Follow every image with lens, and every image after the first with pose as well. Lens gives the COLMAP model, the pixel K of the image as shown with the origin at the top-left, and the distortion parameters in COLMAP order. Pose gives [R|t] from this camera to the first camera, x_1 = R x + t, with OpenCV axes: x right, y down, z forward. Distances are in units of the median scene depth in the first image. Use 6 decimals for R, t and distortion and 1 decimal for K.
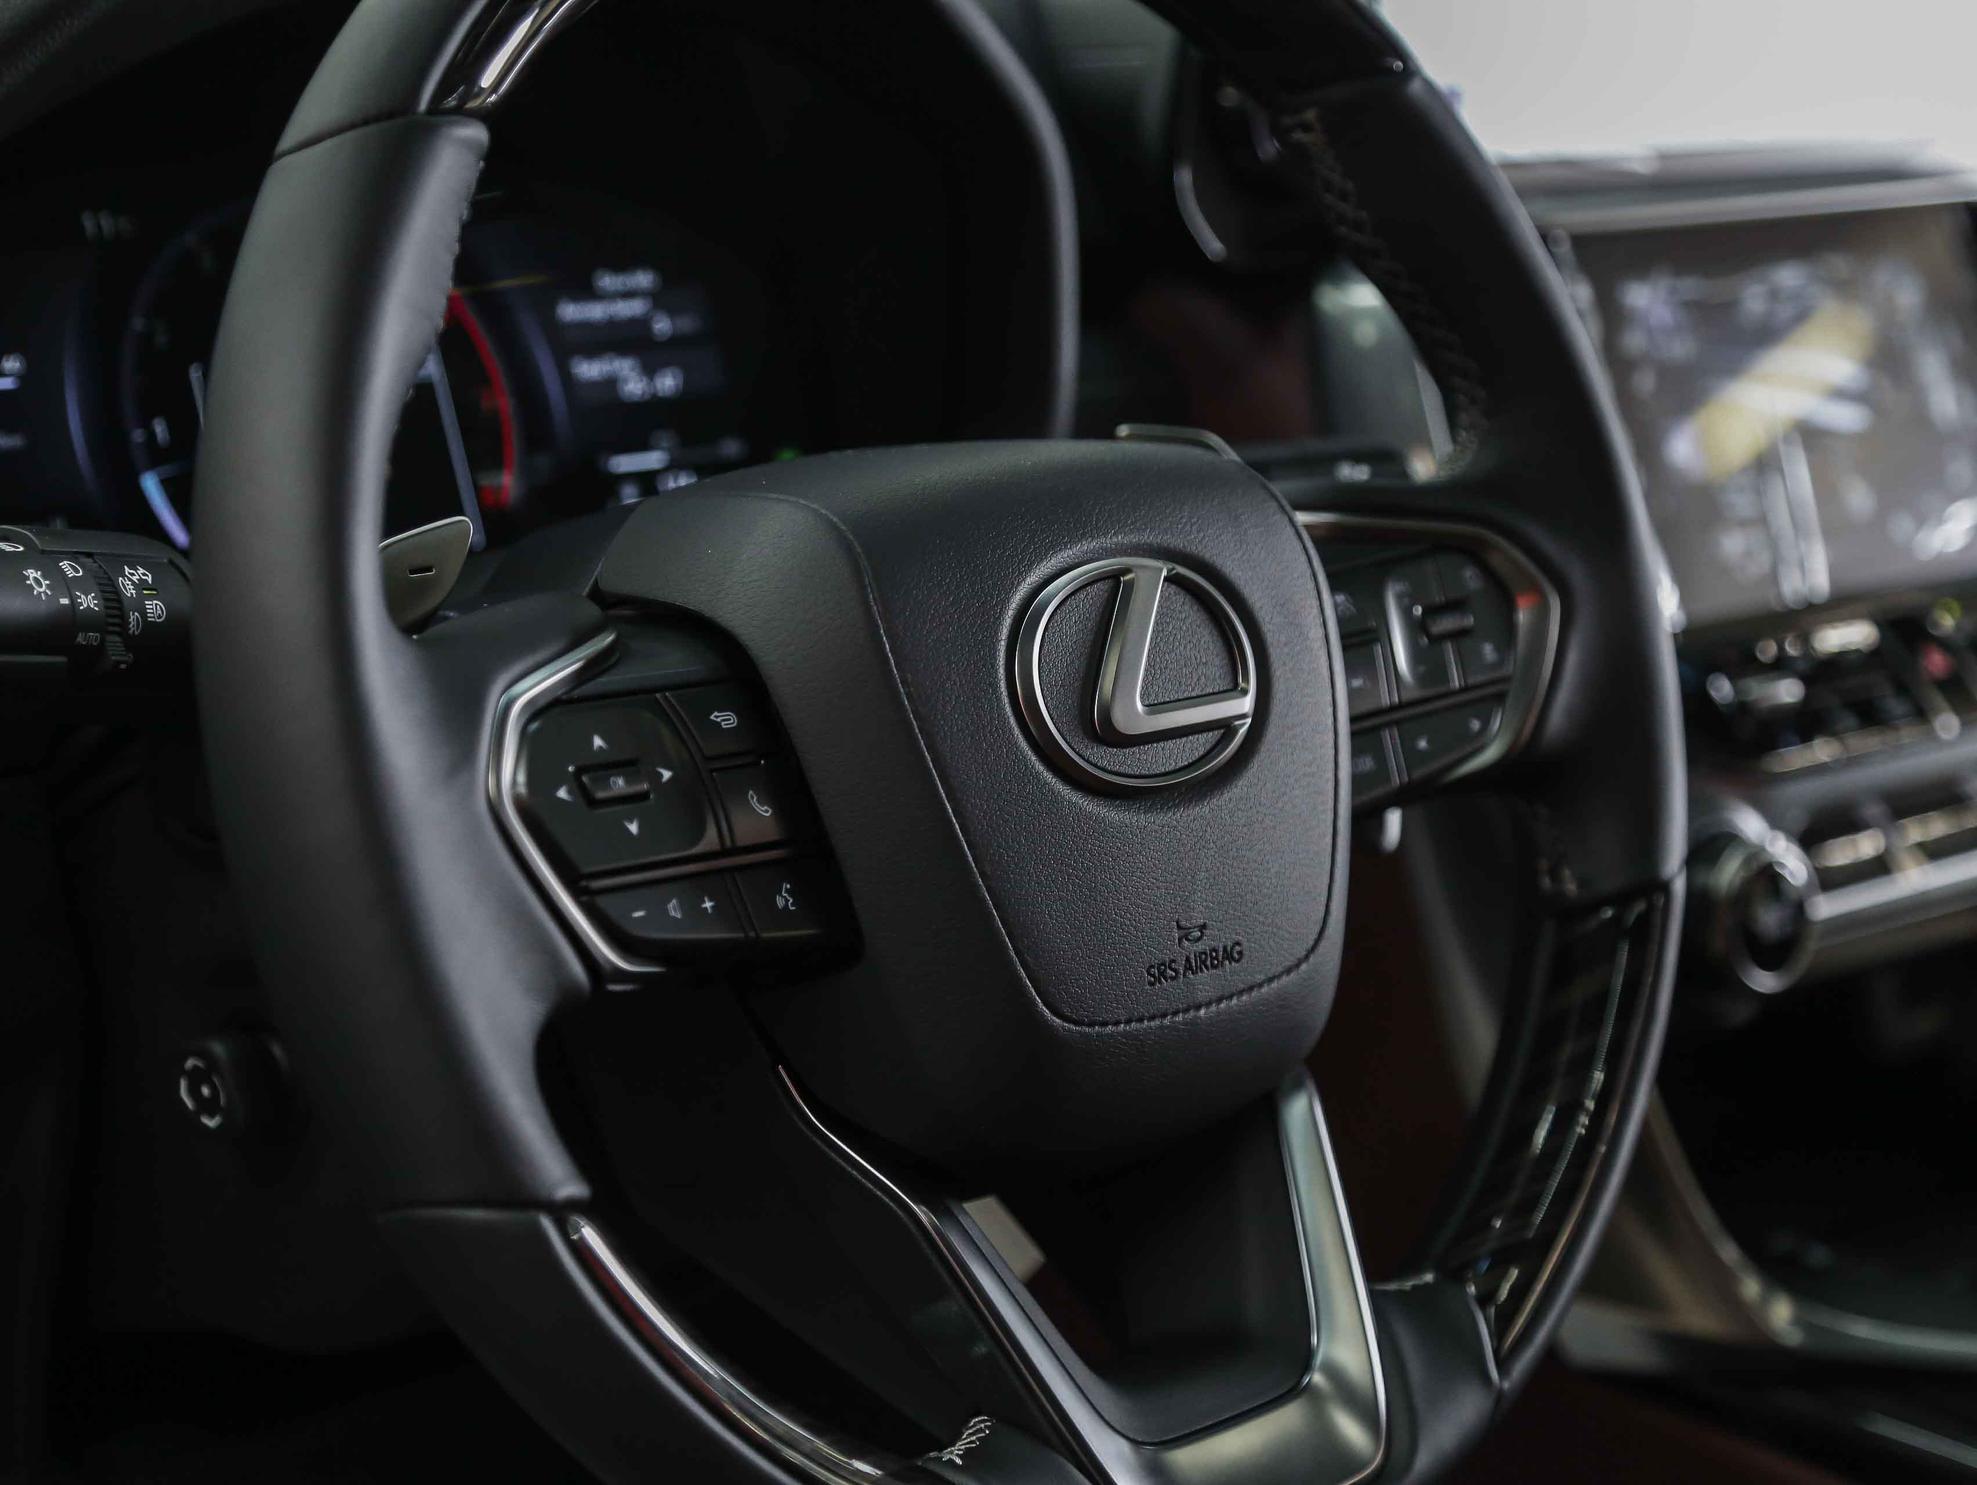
lens RADIAL K [[4111.7, 0, 988.5], [0, 4111.7, 742.5], [0, 0, 1]] dist [0.279665, -0.027784]
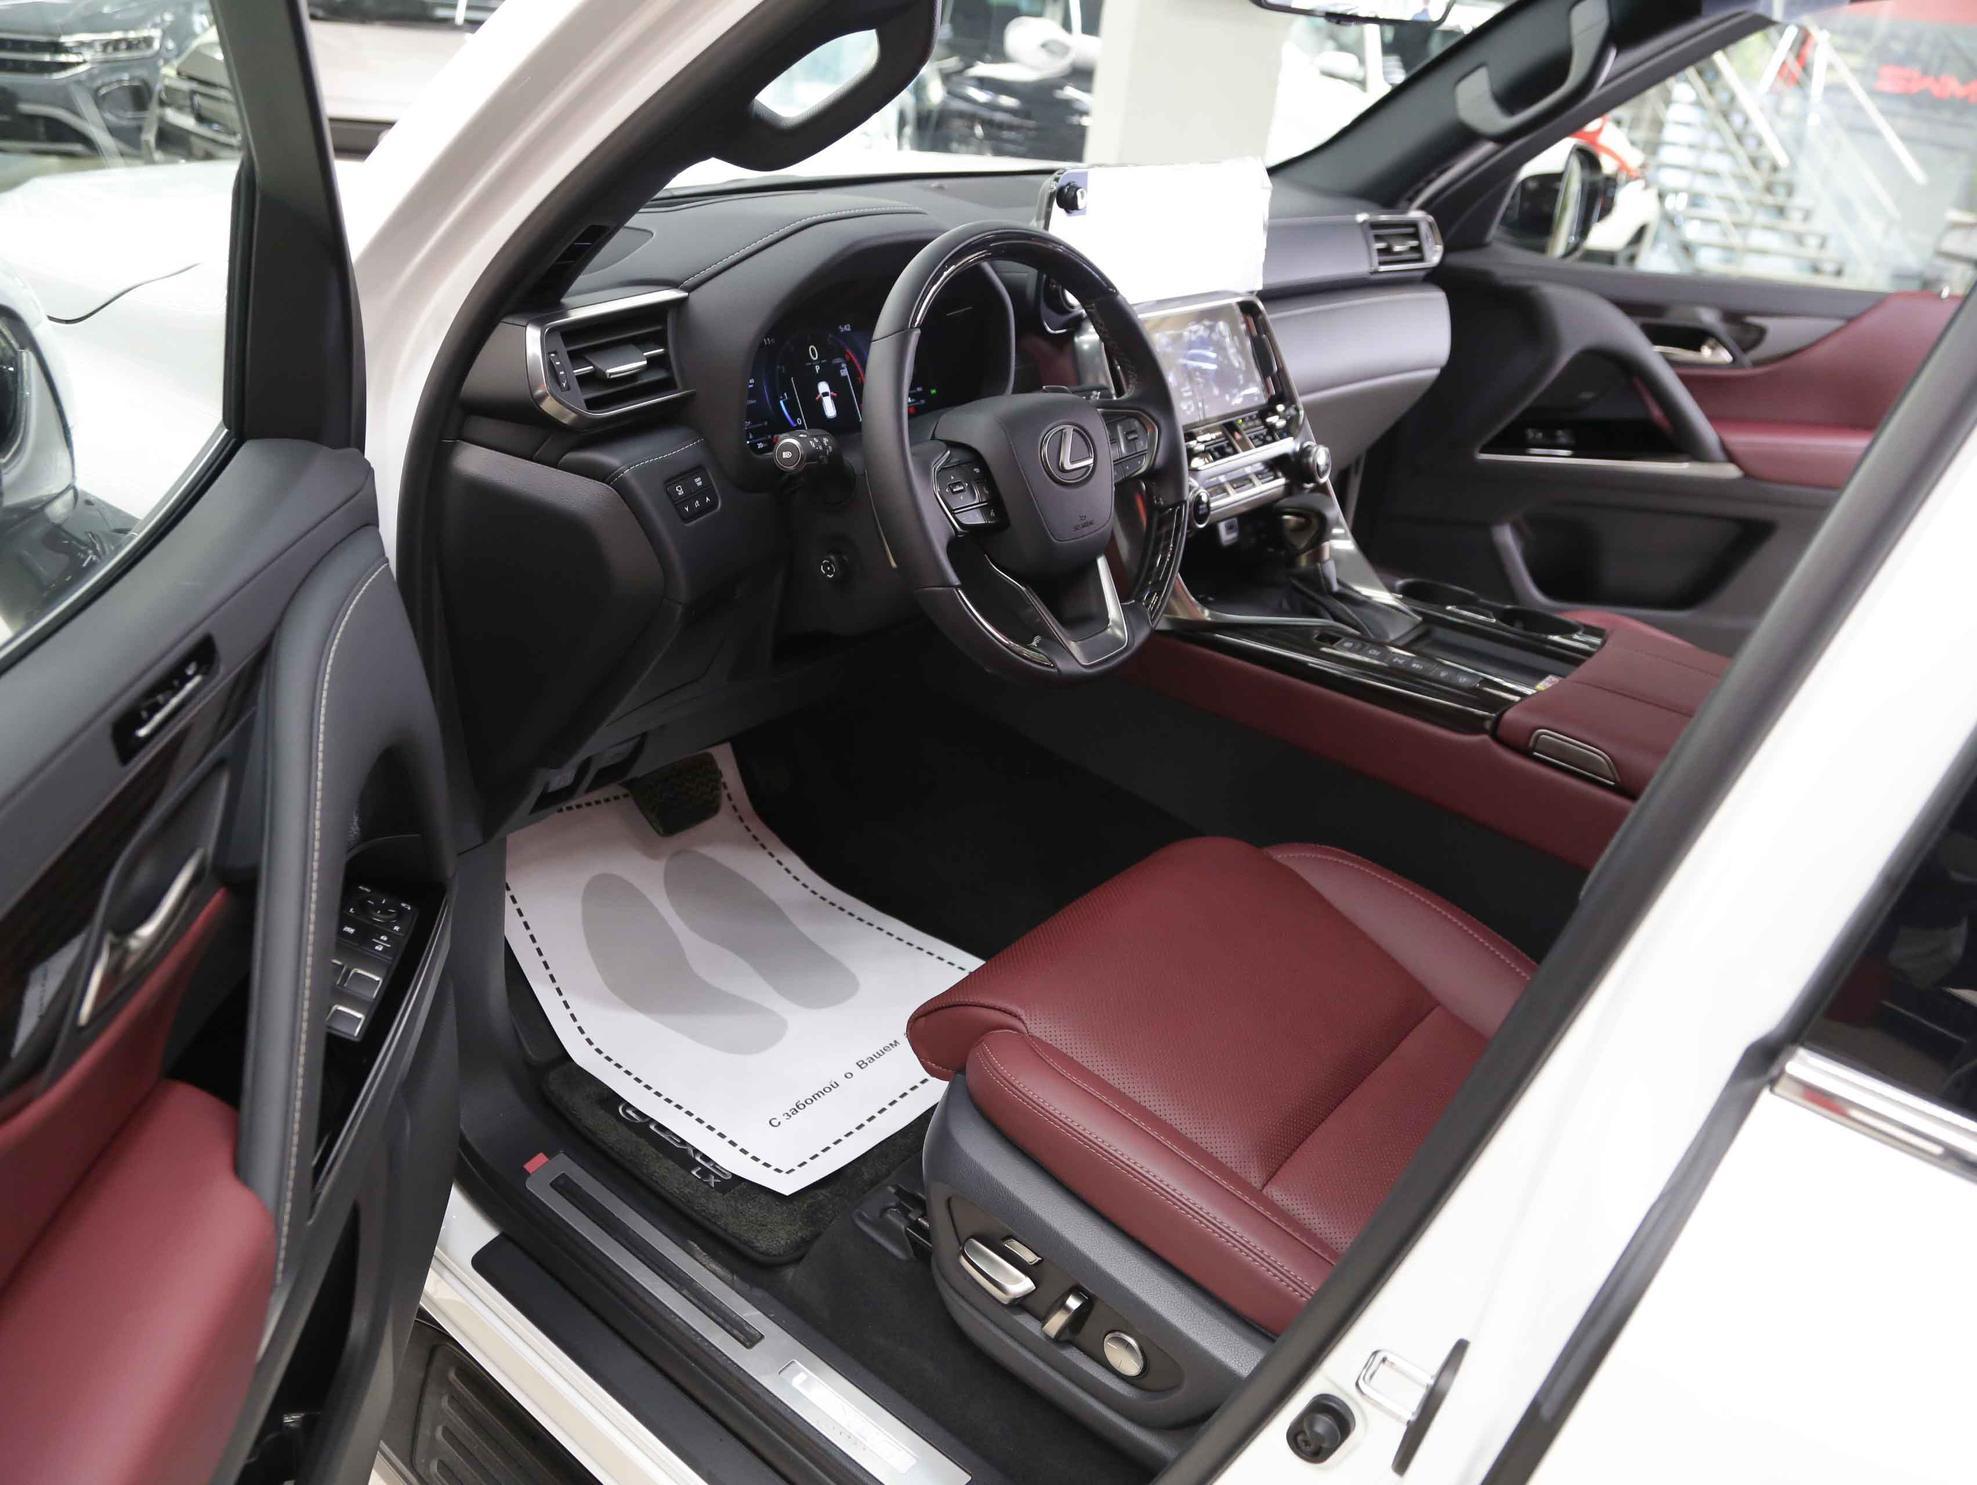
lens RADIAL K [[1644.9, 0, 988.5], [0, 1644.9, 742.5], [0, 0, 1]] dist [-0.099573, 0.050228]
pose [[0.993699, -0.054759, 0.097791, -0.207253], [0.036729, 0.983441, 0.177469, -0.026307], [-0.105889, -0.172759, 0.979256, -0.601688]]
